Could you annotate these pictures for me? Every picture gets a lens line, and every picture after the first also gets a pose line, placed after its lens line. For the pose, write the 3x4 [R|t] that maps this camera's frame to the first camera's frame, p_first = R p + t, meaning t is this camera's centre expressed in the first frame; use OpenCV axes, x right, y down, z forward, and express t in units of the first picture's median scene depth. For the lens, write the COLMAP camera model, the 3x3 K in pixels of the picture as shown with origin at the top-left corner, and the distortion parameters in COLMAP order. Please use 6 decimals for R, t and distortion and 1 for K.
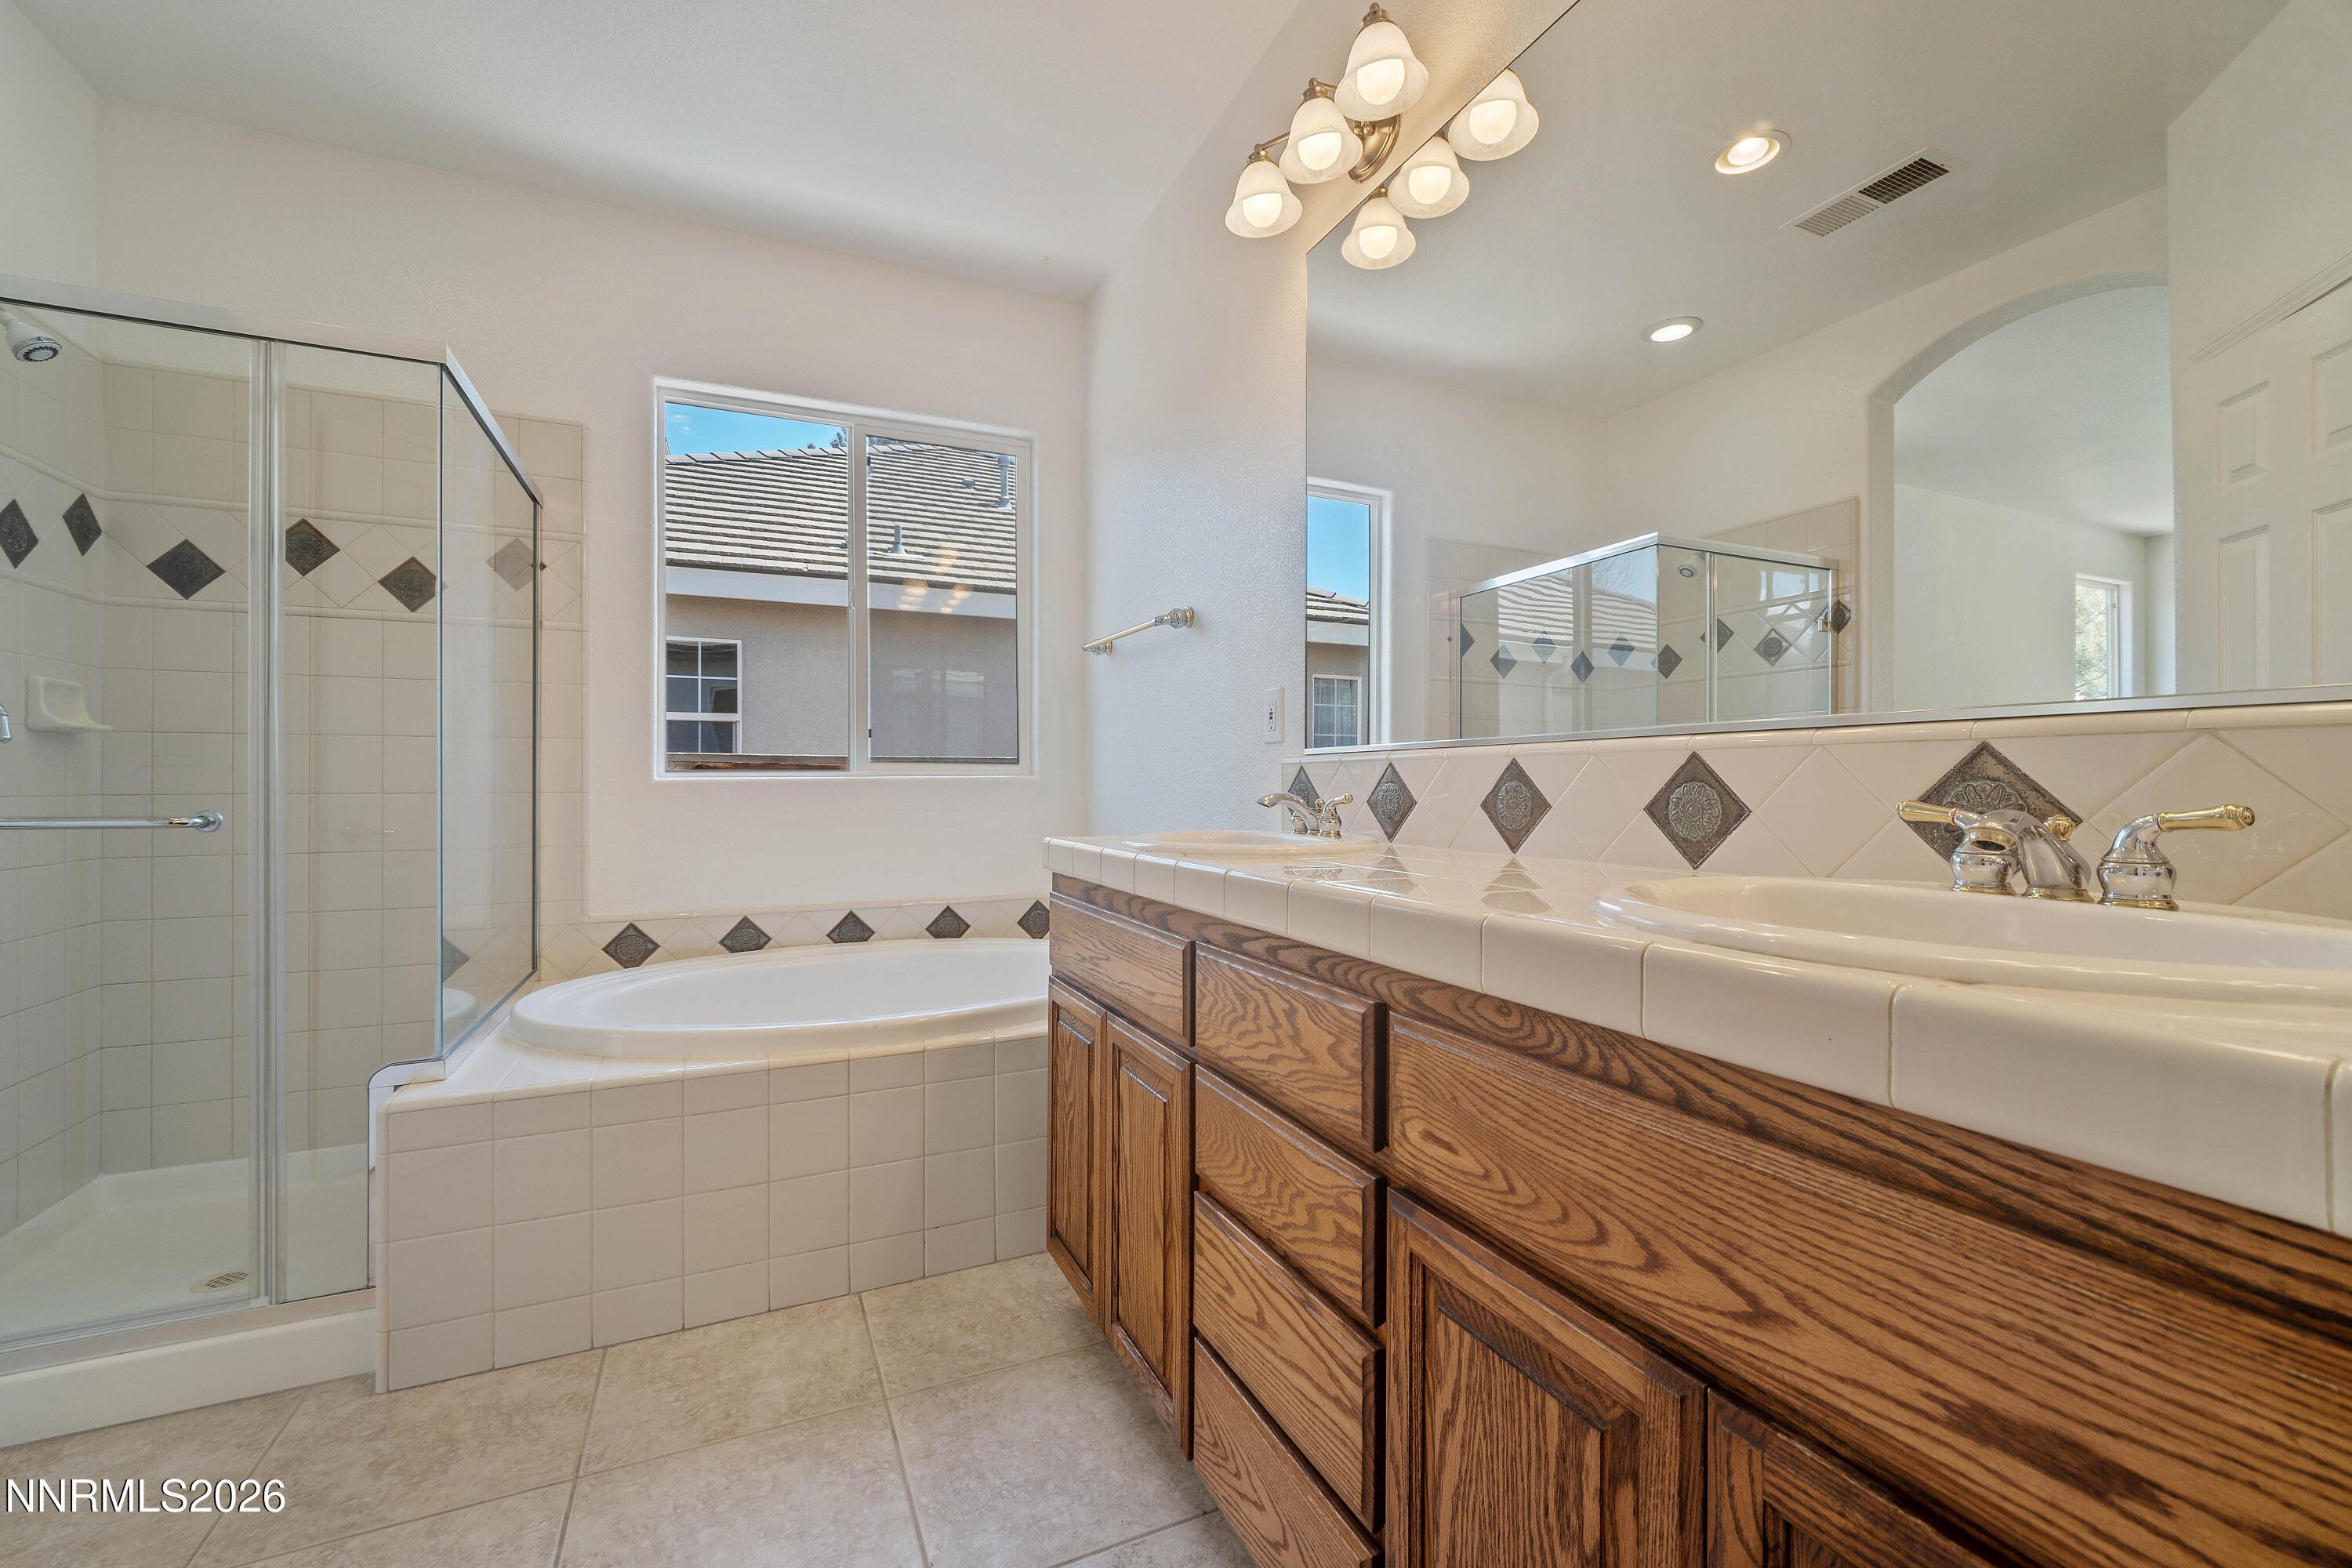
lens RADIAL K [[953.5, 0, 1165.4], [0, 953.5, 786.2], [0, 0, 1]] dist [-0.002228, -0.002046]
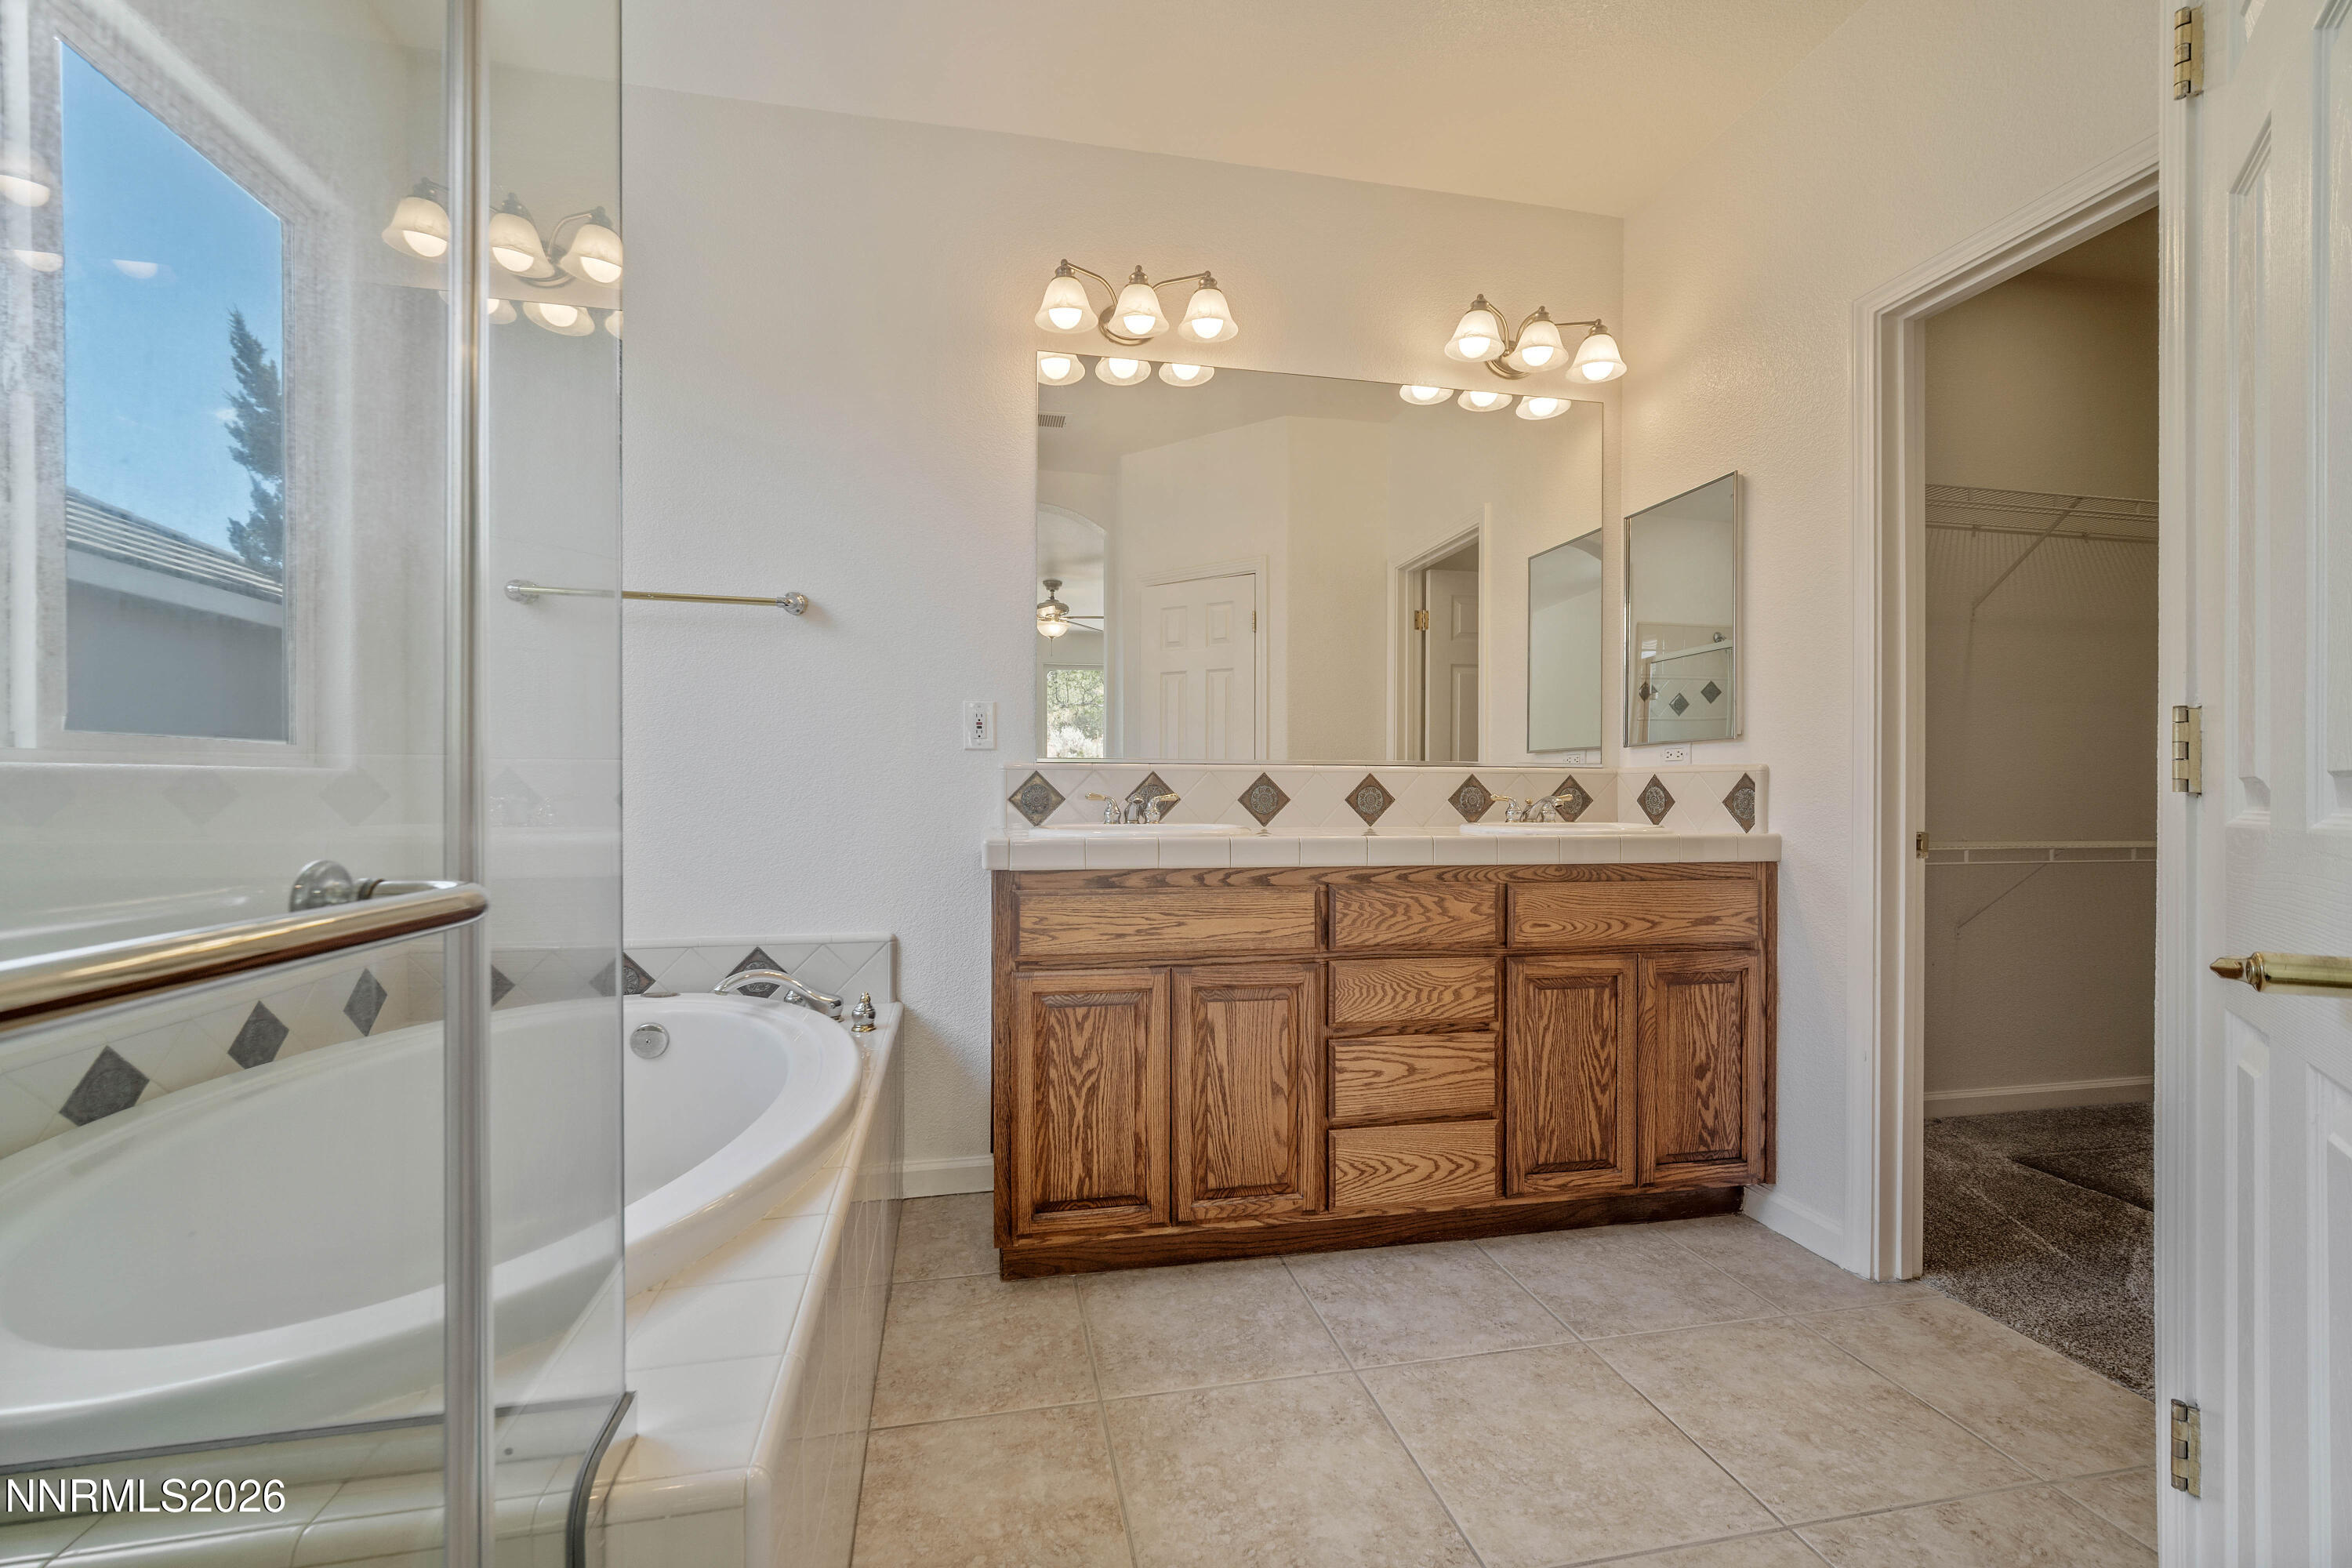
lens RADIAL K [[953.5, 0, 1137.4], [0, 953.5, 792.6], [0, 0, 1]] dist [-0.002228, -0.002046]
pose [[0.236688, 0.000135, 0.971586, -1.978339], [-0.002459, 0.999997, 0.000460, 0.009650], [-0.971583, -0.002498, 0.236687, 1.149622]]
